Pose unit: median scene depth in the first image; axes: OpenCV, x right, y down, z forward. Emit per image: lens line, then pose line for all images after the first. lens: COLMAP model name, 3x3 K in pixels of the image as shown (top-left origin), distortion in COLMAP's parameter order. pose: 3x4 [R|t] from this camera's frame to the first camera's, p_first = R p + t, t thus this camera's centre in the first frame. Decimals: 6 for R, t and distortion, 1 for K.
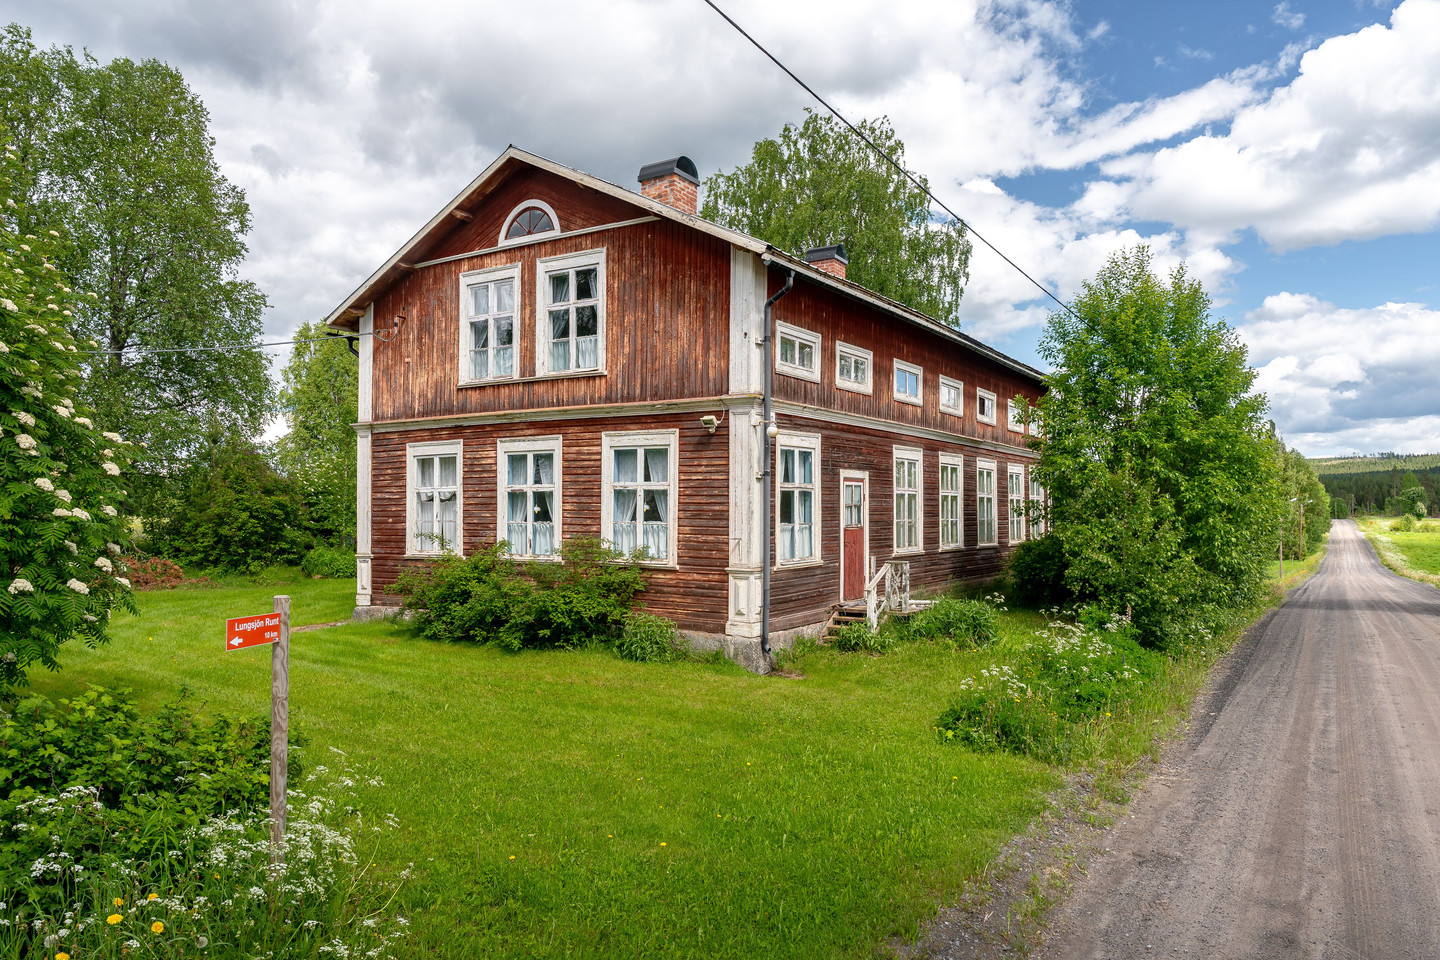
lens RADIAL K [[949.3, 0, 719.4], [0, 949.3, 457.1], [0, 0, 1]] dist [-0.008199, -0.004860]
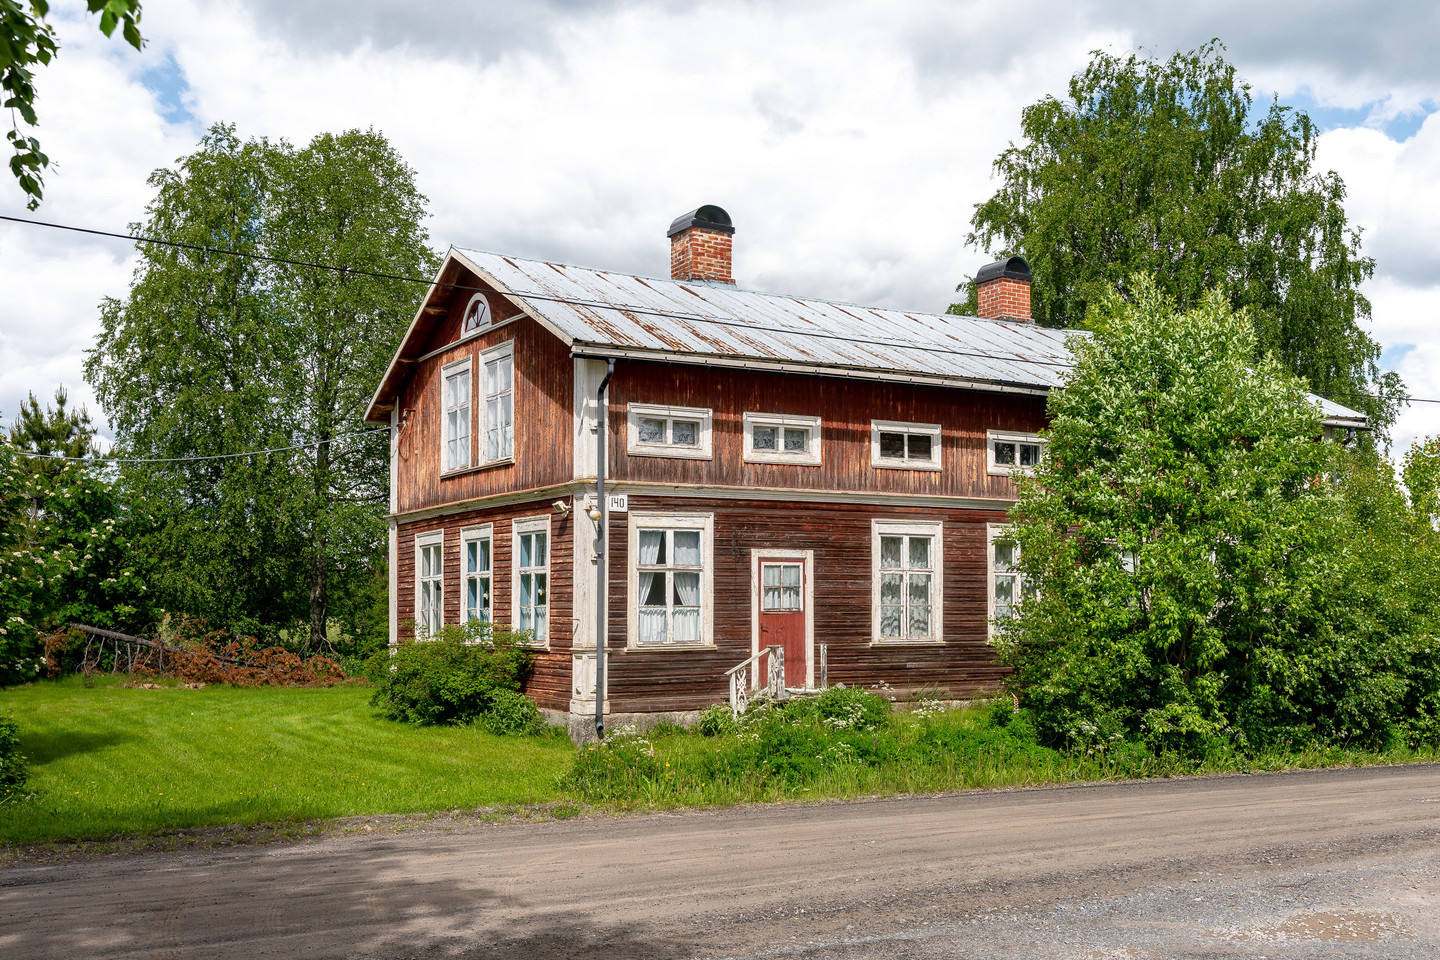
lens RADIAL K [[1453.5, 0, 720.0], [0, 1453.5, 480.0], [0, 0, 1]] dist [-0.019771, -0.009467]
pose [[0.906491, -0.045144, -0.419804, 0.719120], [0.028900, 0.998570, -0.044978, 0.008856], [0.421234, 0.028640, 0.906500, -0.320776]]
